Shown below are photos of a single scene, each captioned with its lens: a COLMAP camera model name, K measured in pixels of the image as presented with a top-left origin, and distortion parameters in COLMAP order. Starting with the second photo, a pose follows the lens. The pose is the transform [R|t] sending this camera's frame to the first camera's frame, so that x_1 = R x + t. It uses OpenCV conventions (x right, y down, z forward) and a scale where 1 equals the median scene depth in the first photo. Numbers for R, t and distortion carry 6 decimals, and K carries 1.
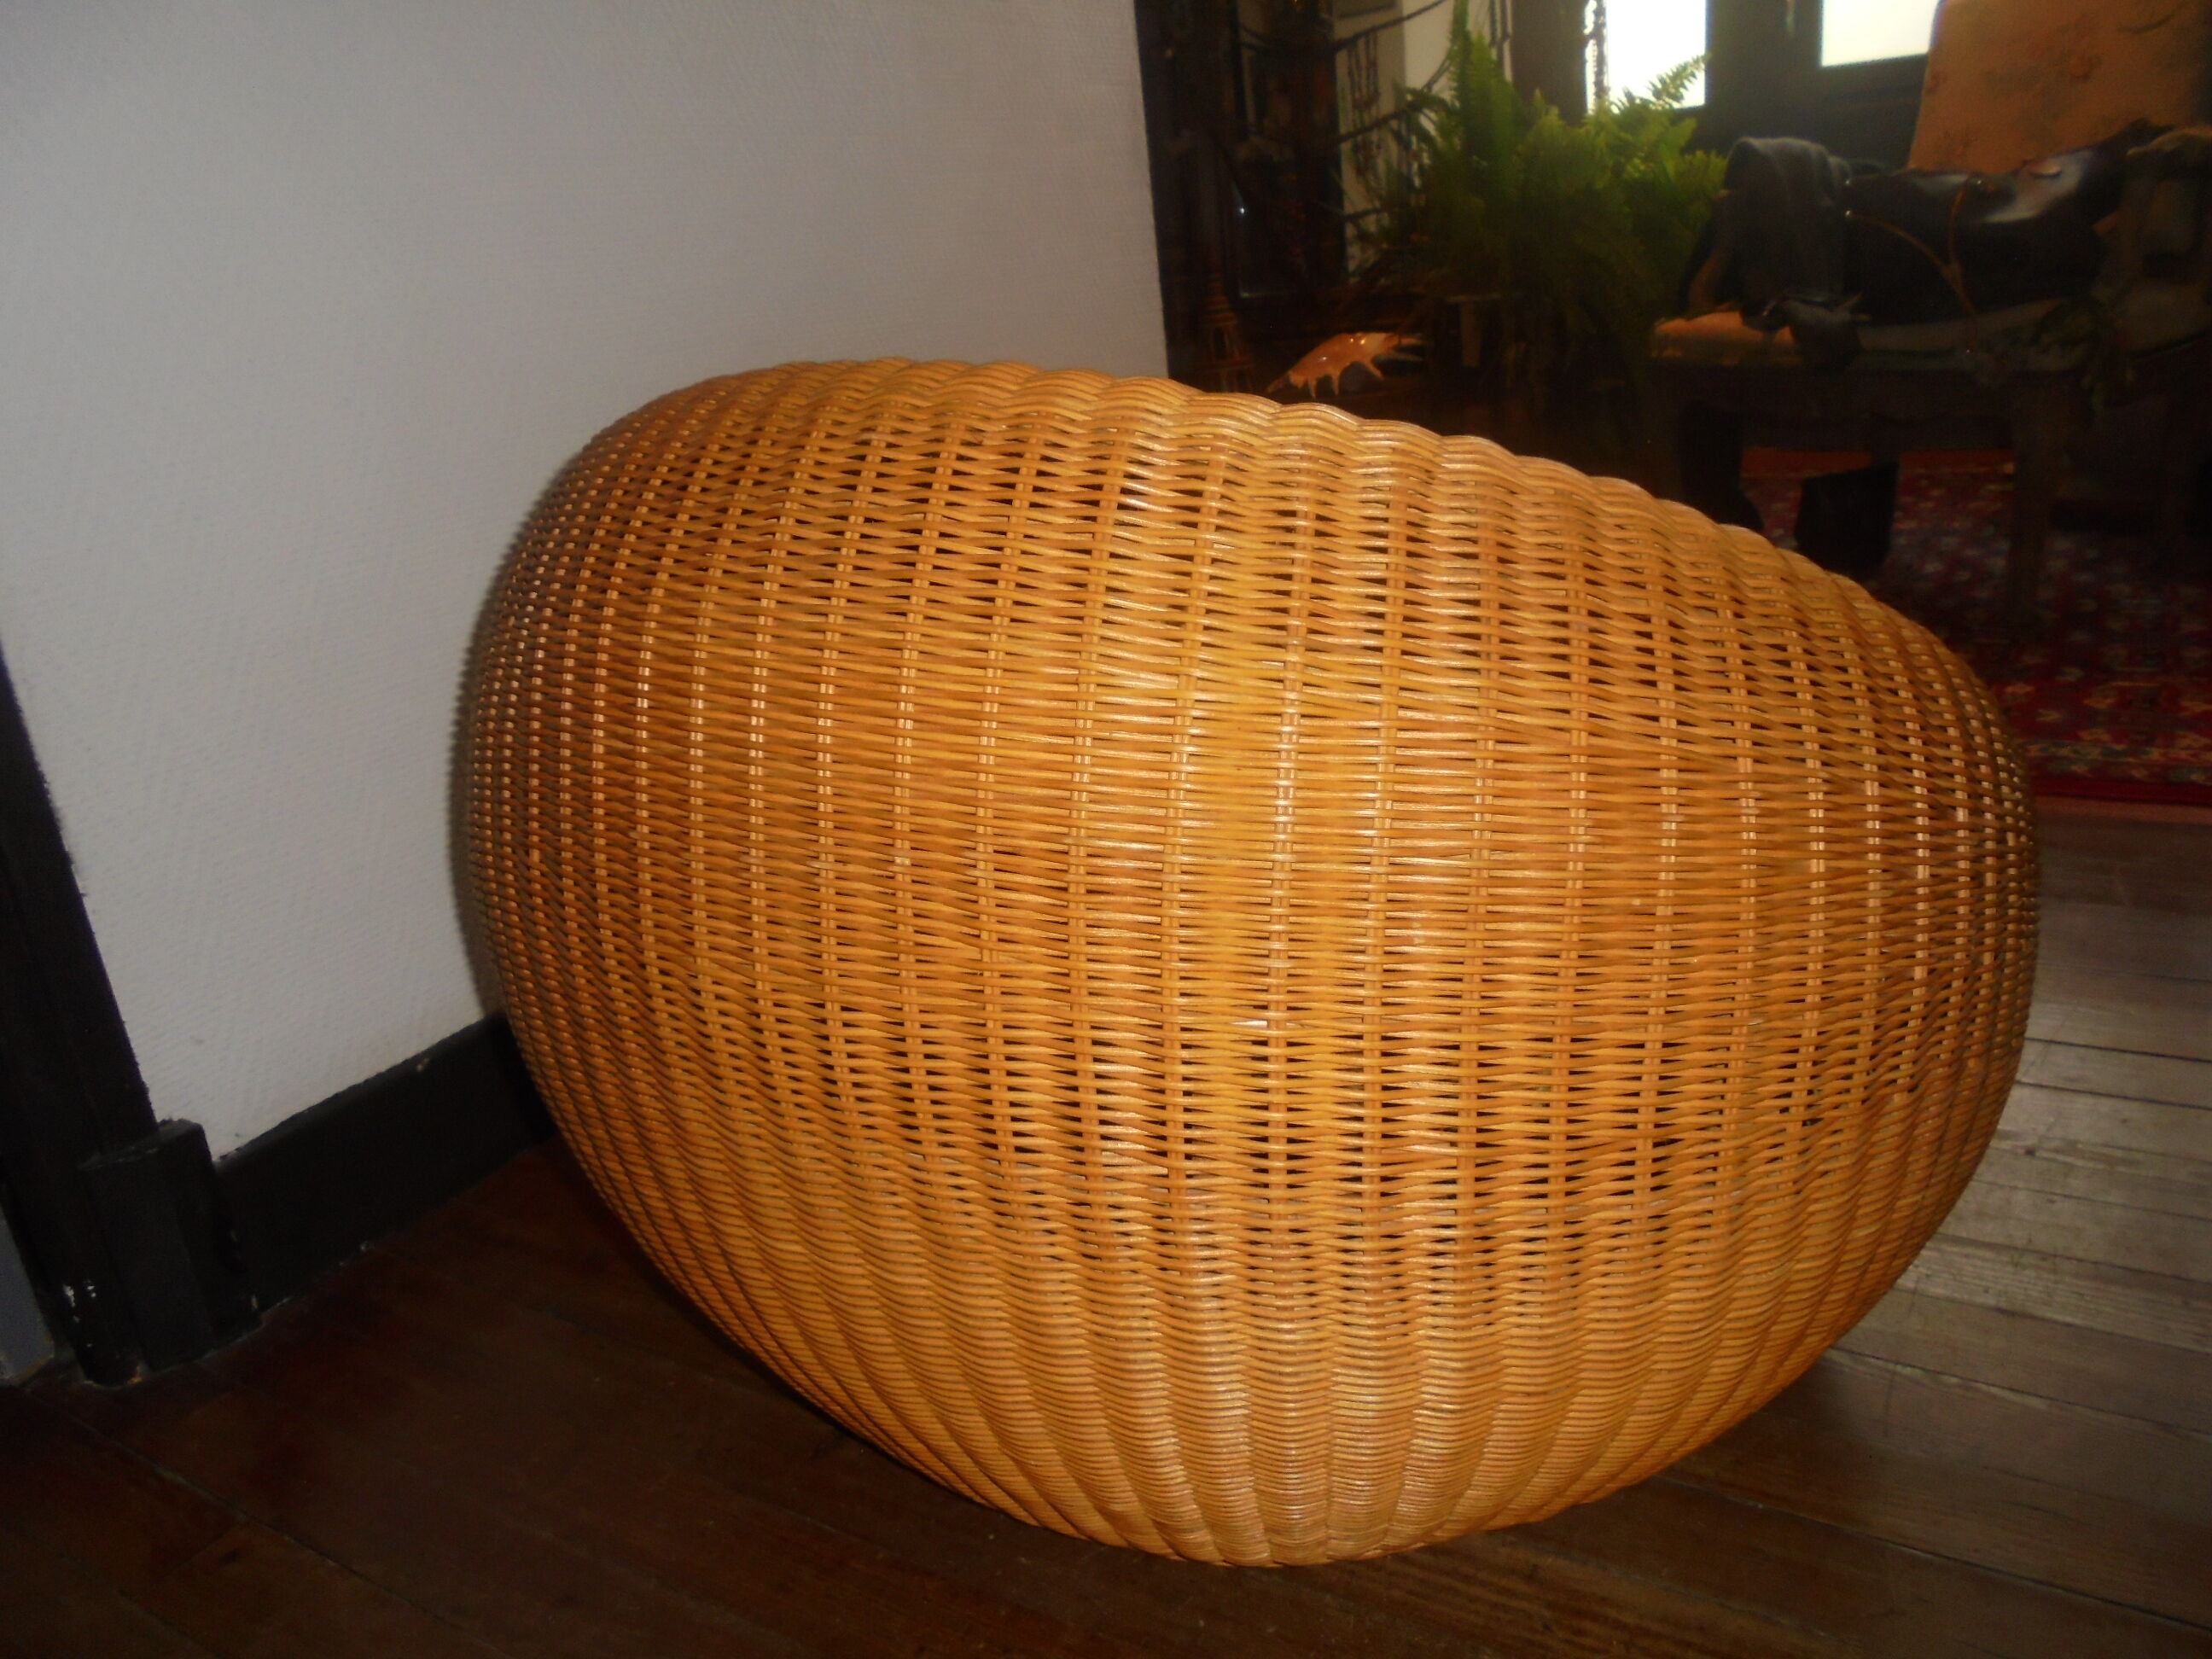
lens RADIAL K [[1671.0, 0, 1106.1], [0, 1671.0, 841.3], [0, 0, 1]] dist [-0.109689, 0.101599]
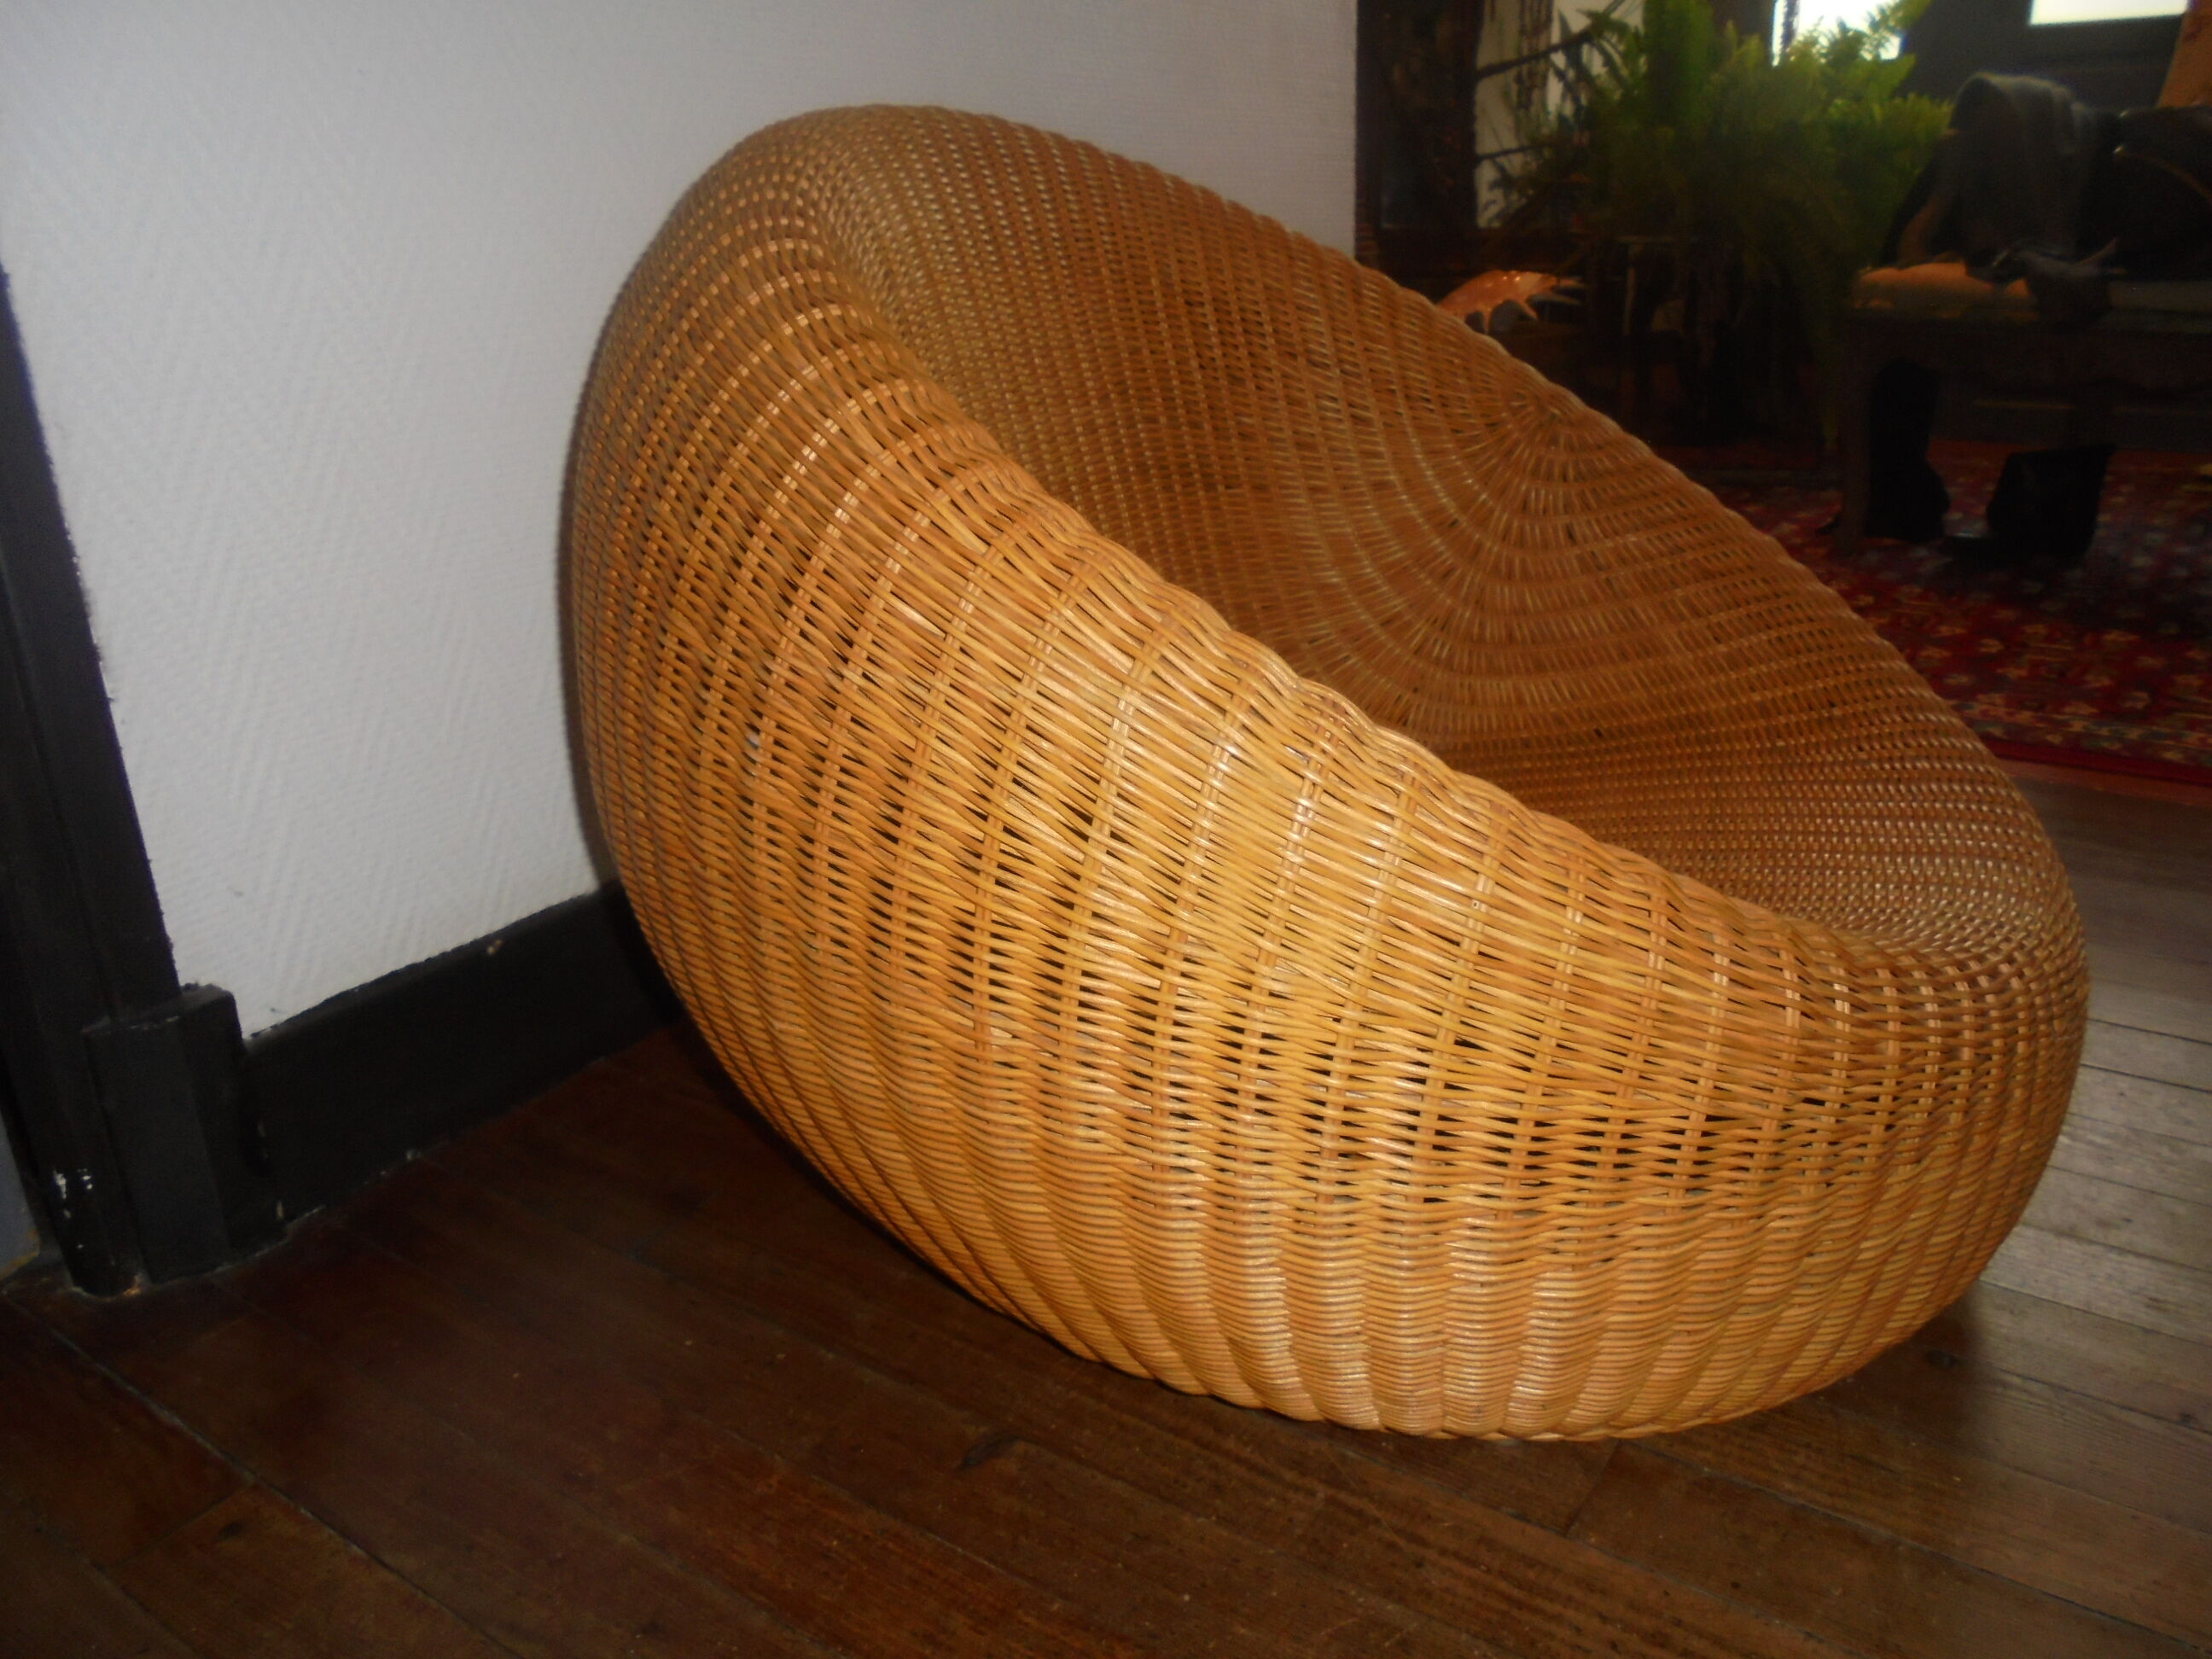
lens RADIAL K [[1674.6, 0, 1108.7], [0, 1674.6, 841.1], [0, 0, 1]] dist [-0.115292, 0.116620]
pose [[0.996271, 0.084546, -0.017192, -0.091436], [-0.084147, 0.996193, 0.022760, 0.035561], [0.019051, -0.021228, 0.999593, 0.157249]]
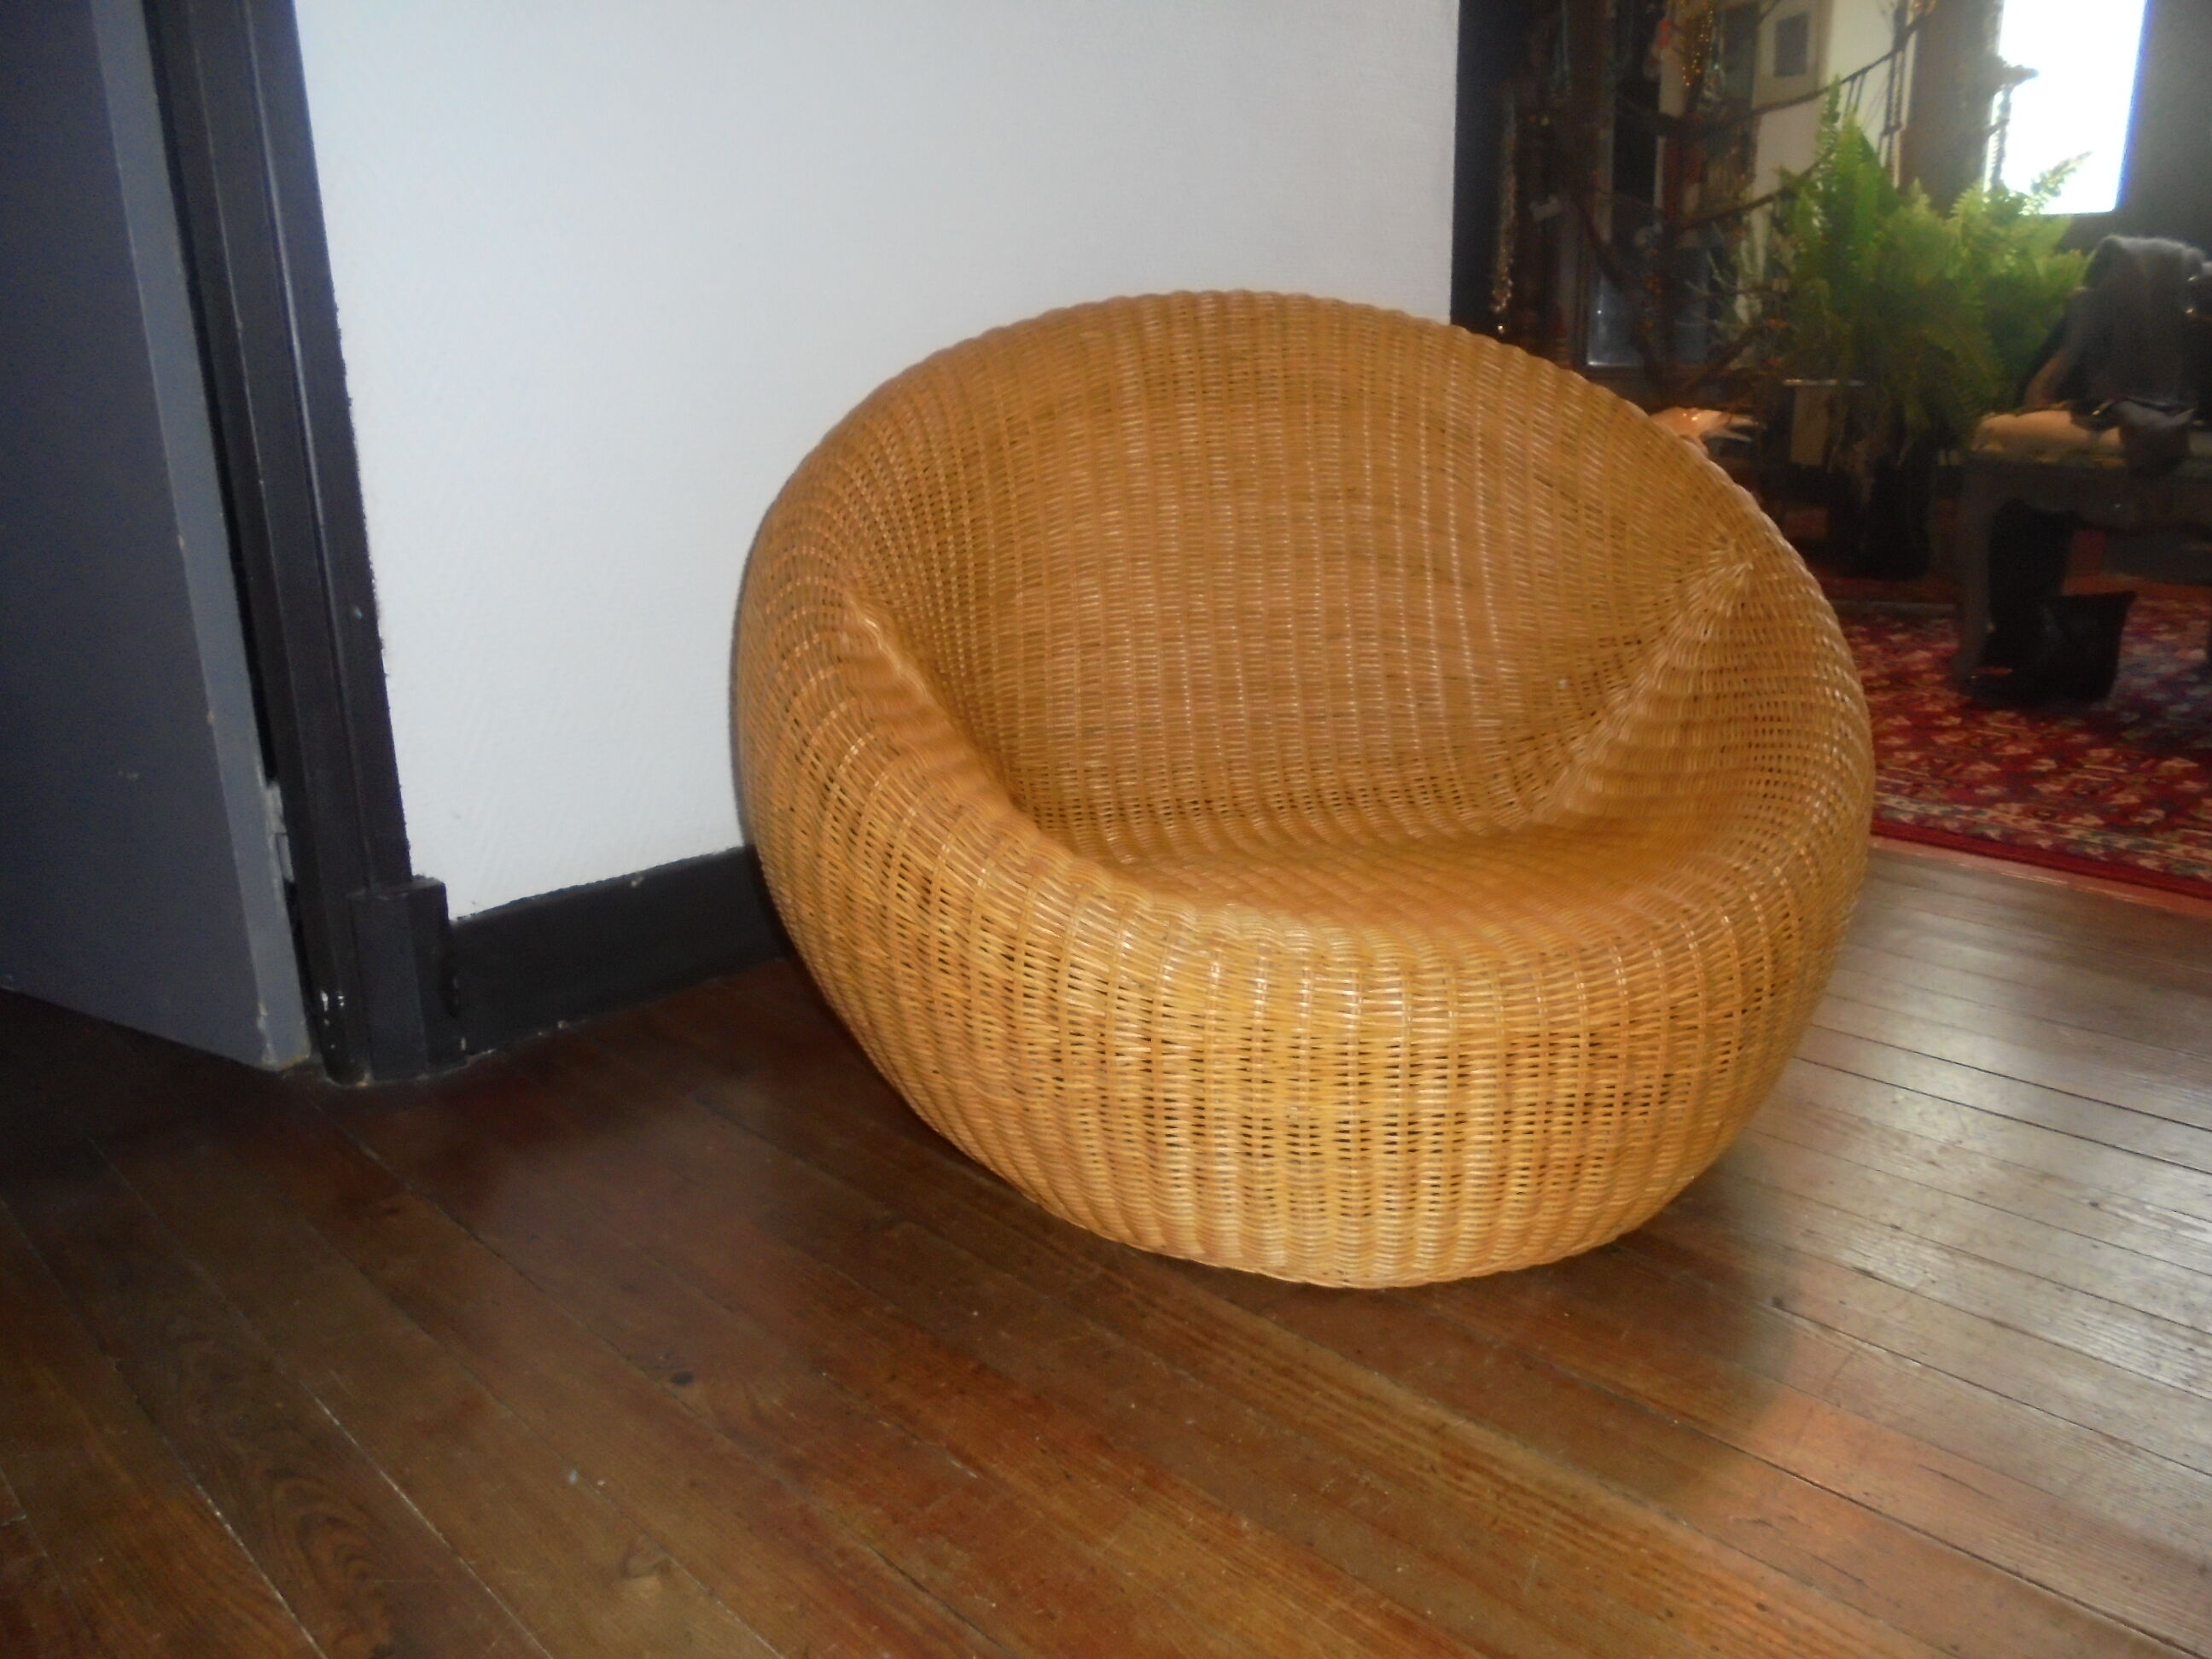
lens RADIAL K [[1674.6, 0, 1108.7], [0, 1674.6, 841.1], [0, 0, 1]] dist [-0.115292, 0.116620]
pose [[0.968260, 0.150908, -0.199245, 0.136373], [-0.158270, 0.987163, -0.021458, 0.080256], [0.193449, 0.052311, 0.979715, -0.086493]]
